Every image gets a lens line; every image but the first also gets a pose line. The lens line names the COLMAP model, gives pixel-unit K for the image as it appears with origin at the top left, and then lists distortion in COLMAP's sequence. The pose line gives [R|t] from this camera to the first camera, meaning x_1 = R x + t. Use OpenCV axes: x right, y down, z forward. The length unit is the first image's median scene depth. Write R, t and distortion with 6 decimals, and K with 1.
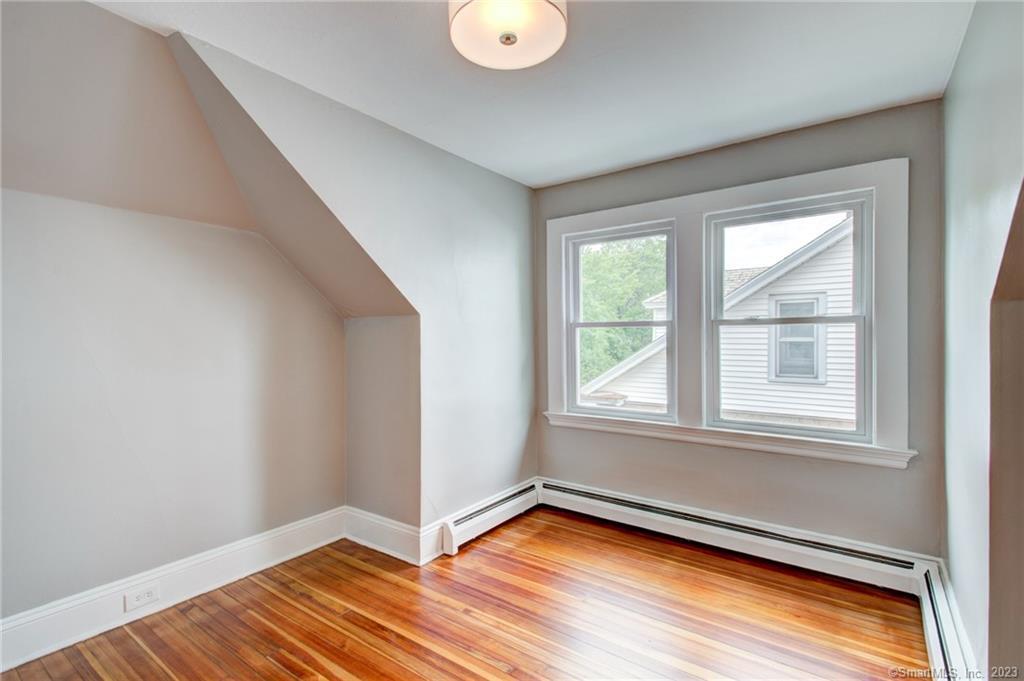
lens RADIAL K [[461.9, 0, 501.8], [0, 461.9, 334.7], [0, 0, 1]] dist [0.038363, -0.000096]
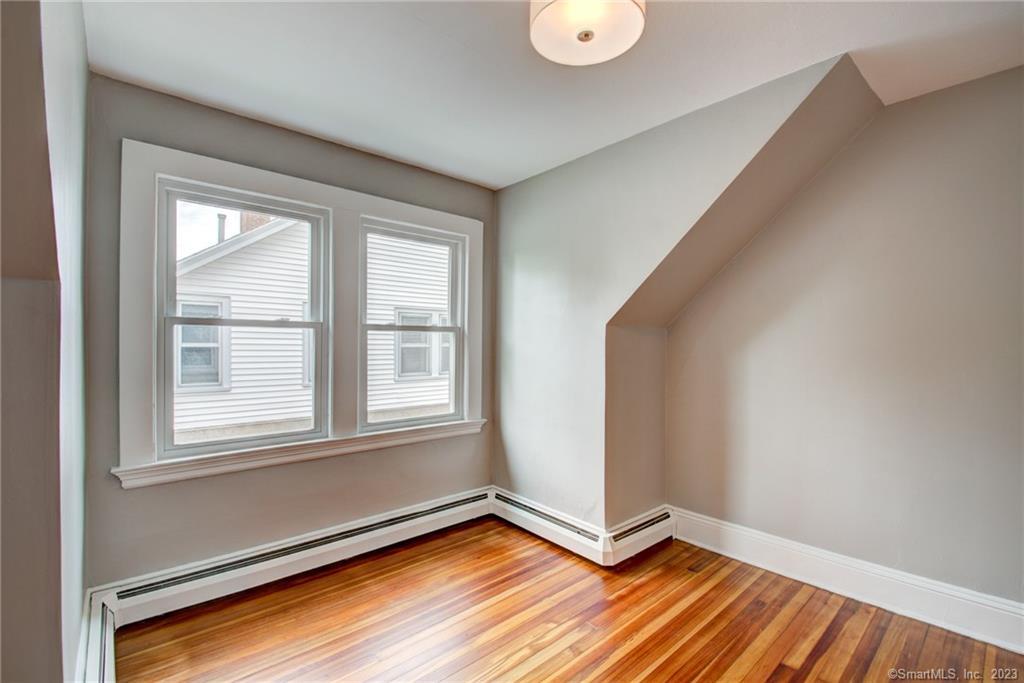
lens RADIAL K [[502.3, 0, 511.6], [0, 502.3, 341.4], [0, 0, 1]] dist [0.010599, -0.000282]
pose [[0.193229, 0.010690, 0.981095, -0.541725], [-0.011580, 0.999896, -0.008615, 0.010833], [-0.981085, -0.009696, 0.193333, 0.500398]]
